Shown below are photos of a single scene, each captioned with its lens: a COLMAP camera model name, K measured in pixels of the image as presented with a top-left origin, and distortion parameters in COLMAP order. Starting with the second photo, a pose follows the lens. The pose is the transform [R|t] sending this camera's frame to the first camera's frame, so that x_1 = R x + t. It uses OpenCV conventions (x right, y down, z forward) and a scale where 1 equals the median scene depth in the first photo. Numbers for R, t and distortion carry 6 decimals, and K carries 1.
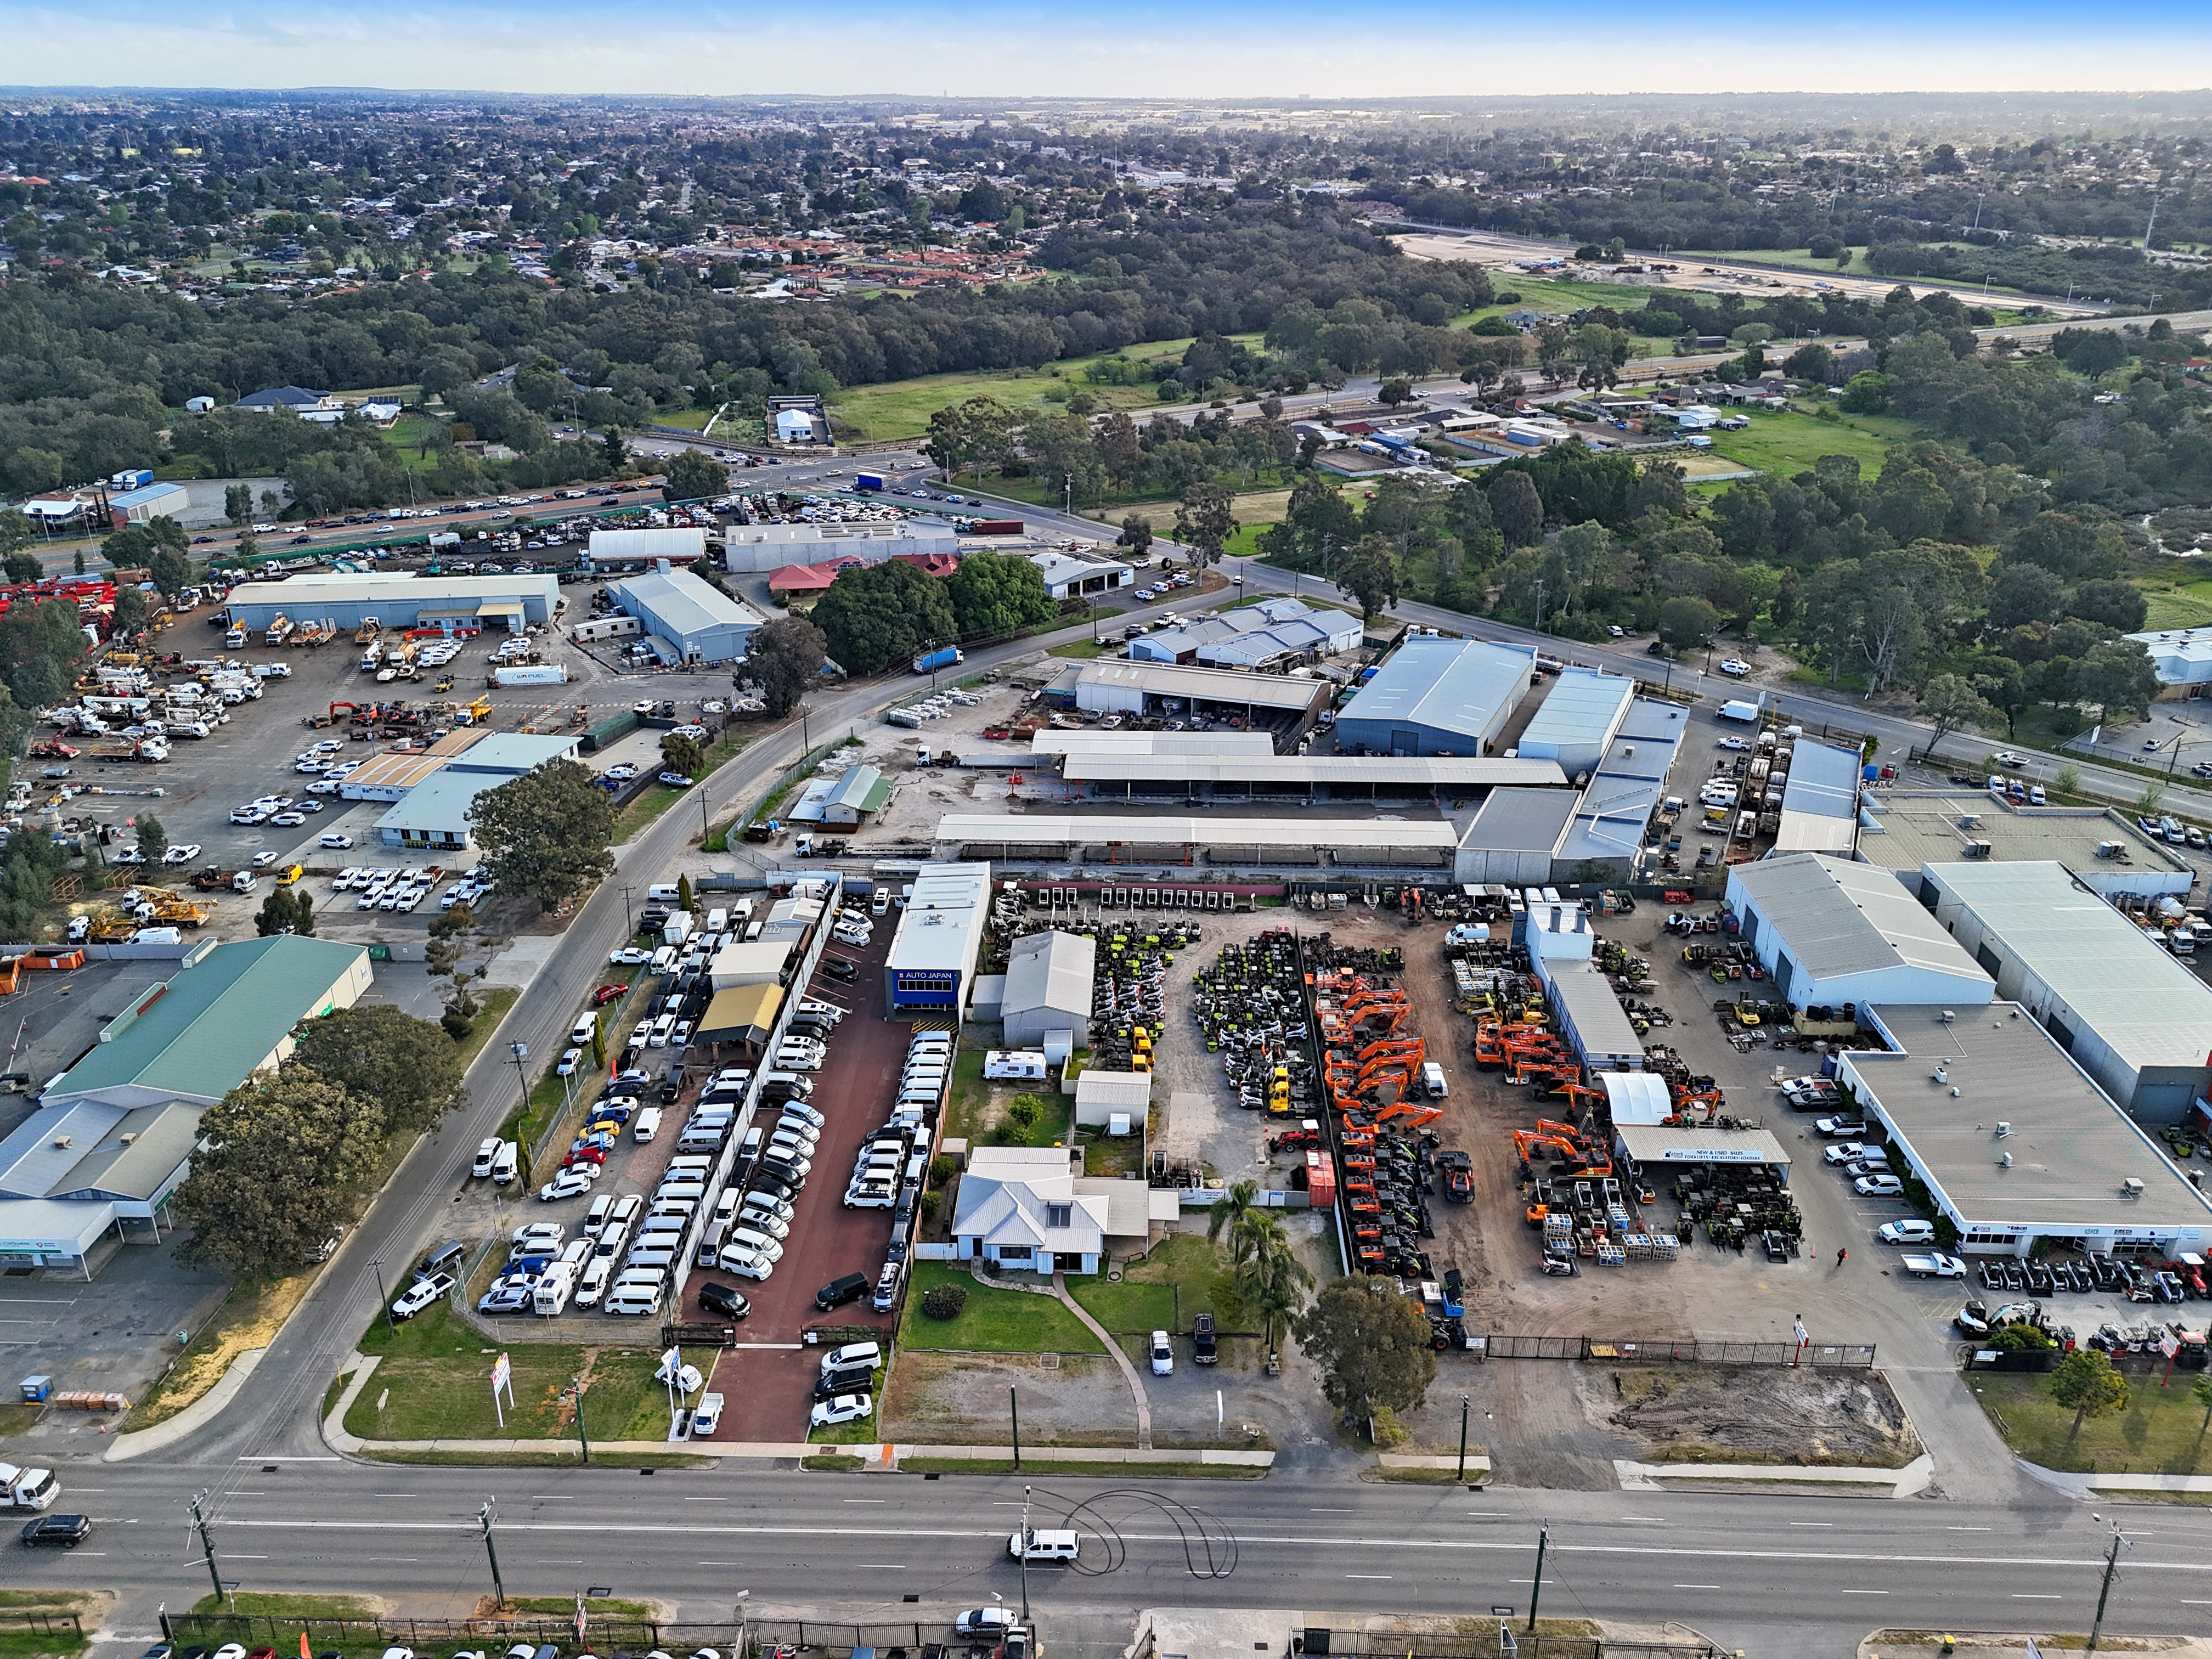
lens RADIAL K [[1681.0, 0, 1106.0], [0, 1681.0, 829.5], [0, 0, 1]] dist [0.112129, -0.148616]
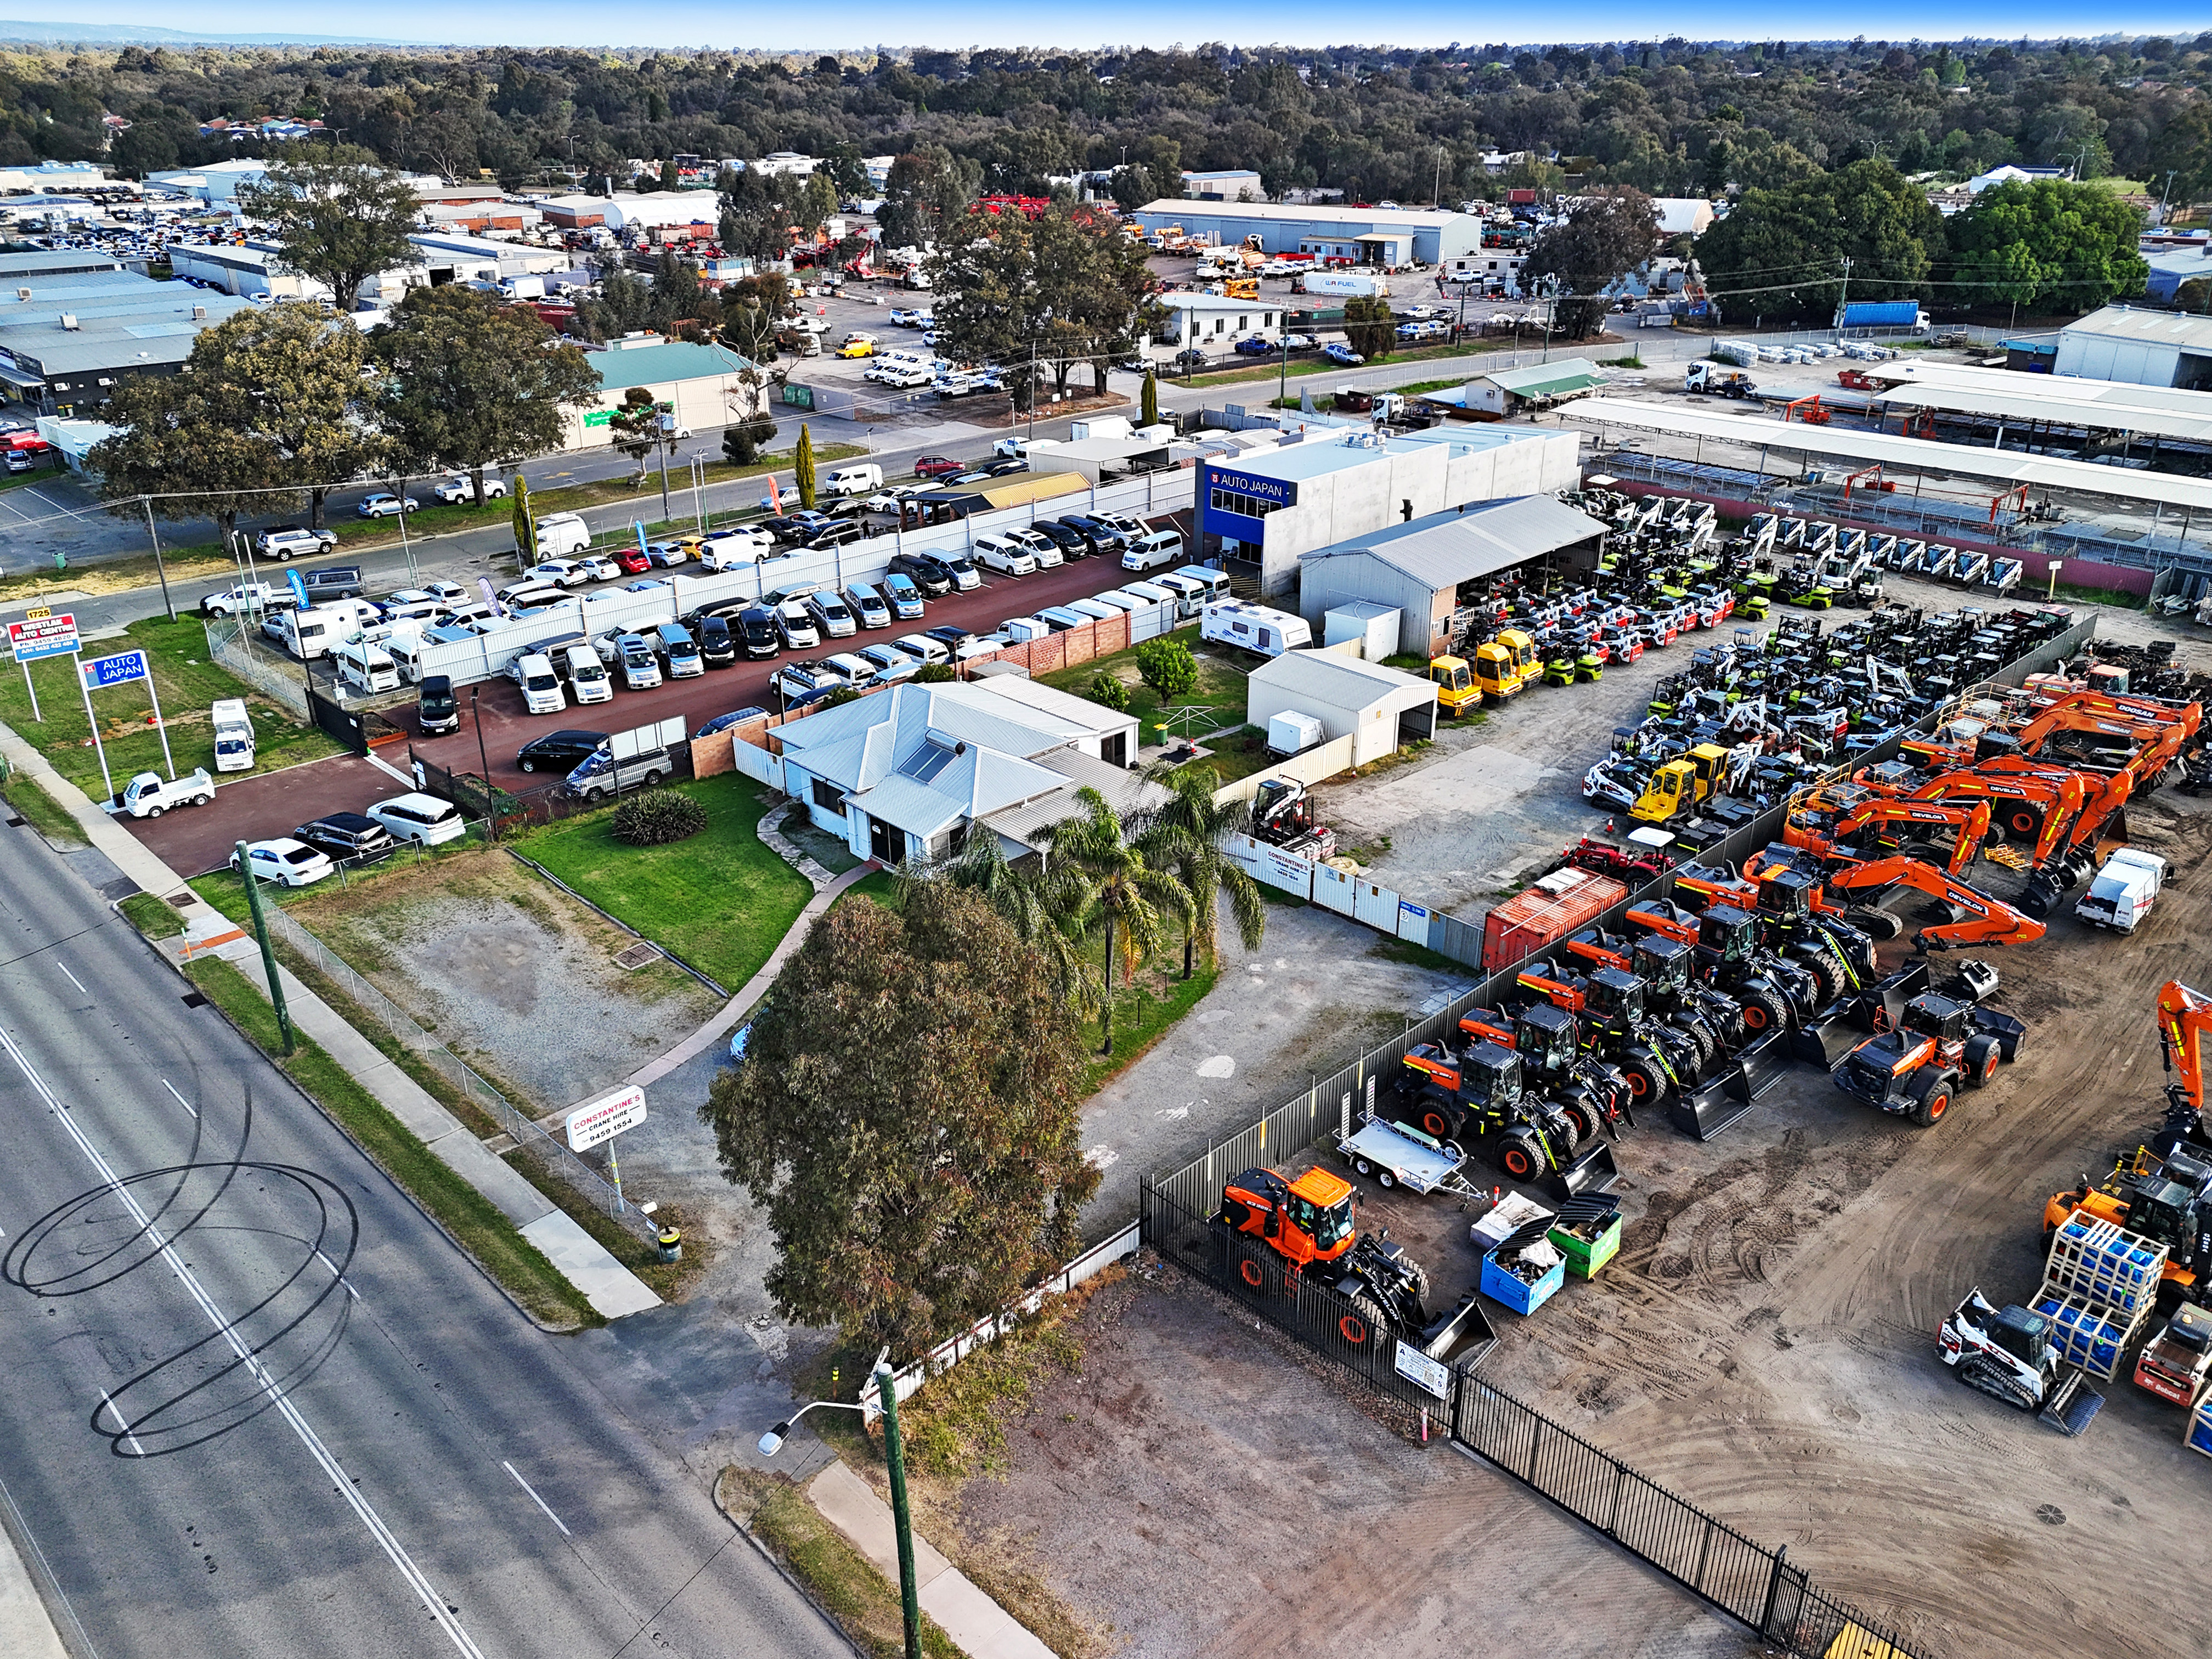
lens RADIAL K [[1689.3, 0, 1112.5], [0, 1689.3, 825.9], [0, 0, 1]] dist [0.070669, -0.051001]
pose [[0.721933, 0.287054, -0.629614, 0.306105], [-0.280455, 0.953192, 0.113003, 0.177380], [0.632581, 0.094998, 0.768646, 0.668331]]
